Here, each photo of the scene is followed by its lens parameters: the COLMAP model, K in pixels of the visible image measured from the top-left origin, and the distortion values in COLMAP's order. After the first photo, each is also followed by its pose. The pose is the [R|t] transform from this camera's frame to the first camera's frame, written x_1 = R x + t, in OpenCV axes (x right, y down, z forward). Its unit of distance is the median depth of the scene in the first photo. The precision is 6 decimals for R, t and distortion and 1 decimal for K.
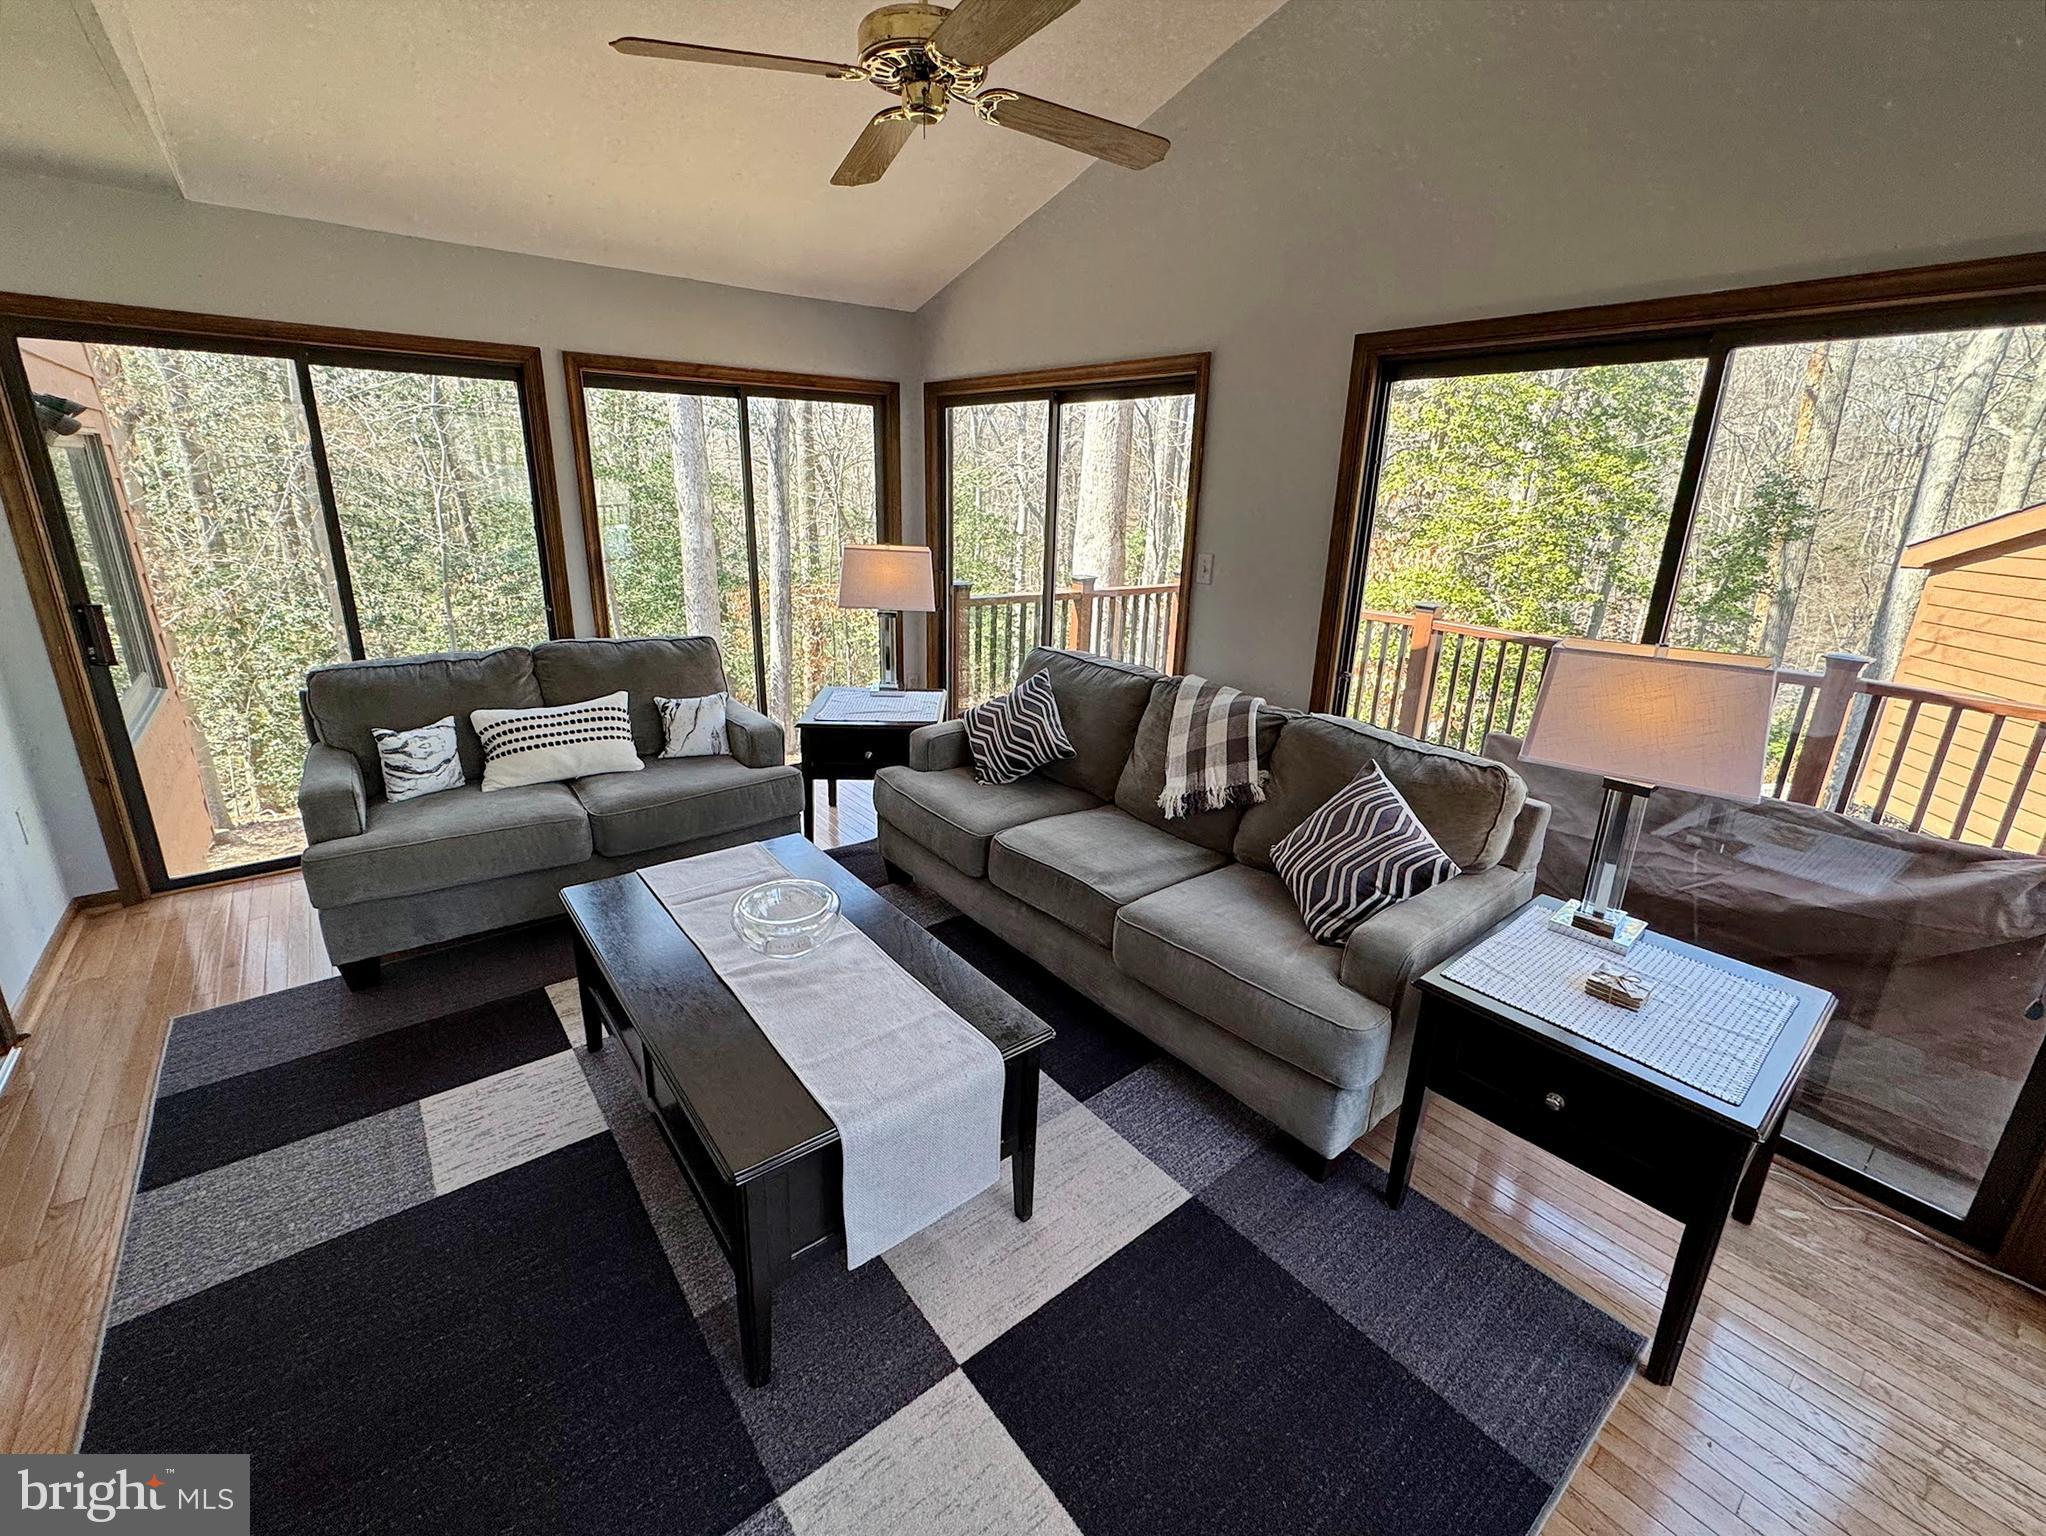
lens RADIAL K [[836.5, 0, 1017.7], [0, 836.5, 726.1], [0, 0, 1]] dist [-0.002720, 0.001884]
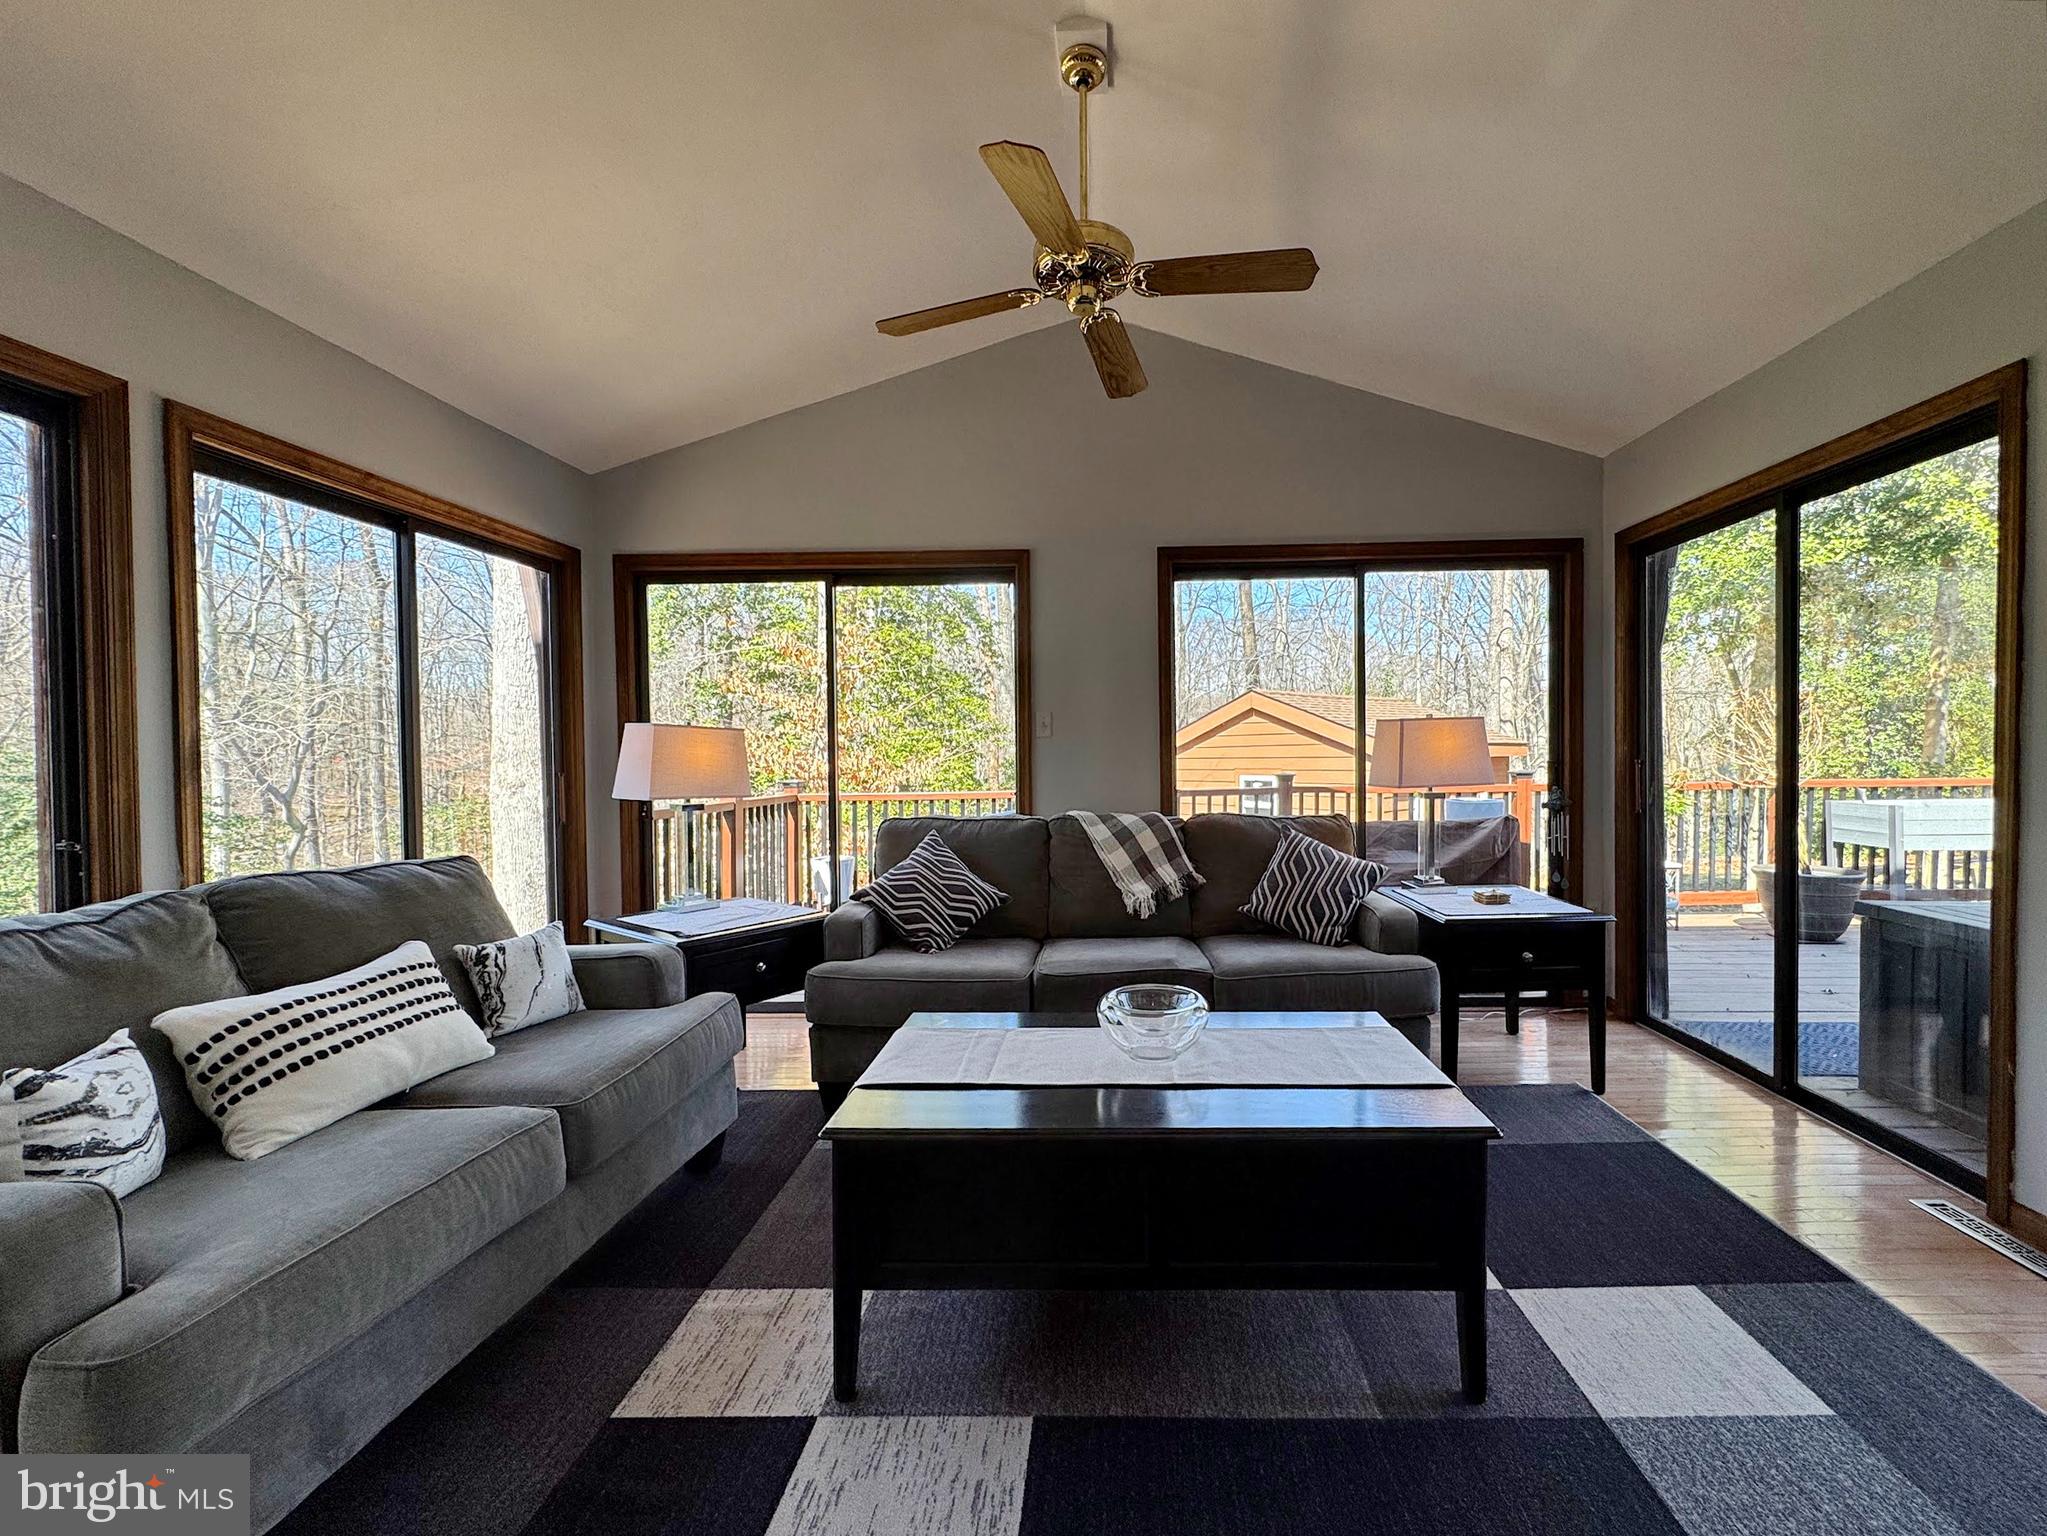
lens RADIAL K [[836.2, 0, 1083.0], [0, 836.2, 771.0], [0, 0, 1]] dist [-0.000176, 0.000087]
pose [[0.641279, -0.059337, 0.765010, -0.671101], [0.249736, 0.958861, -0.134971, 0.046996], [-0.725530, 0.277605, 0.629716, 0.264728]]
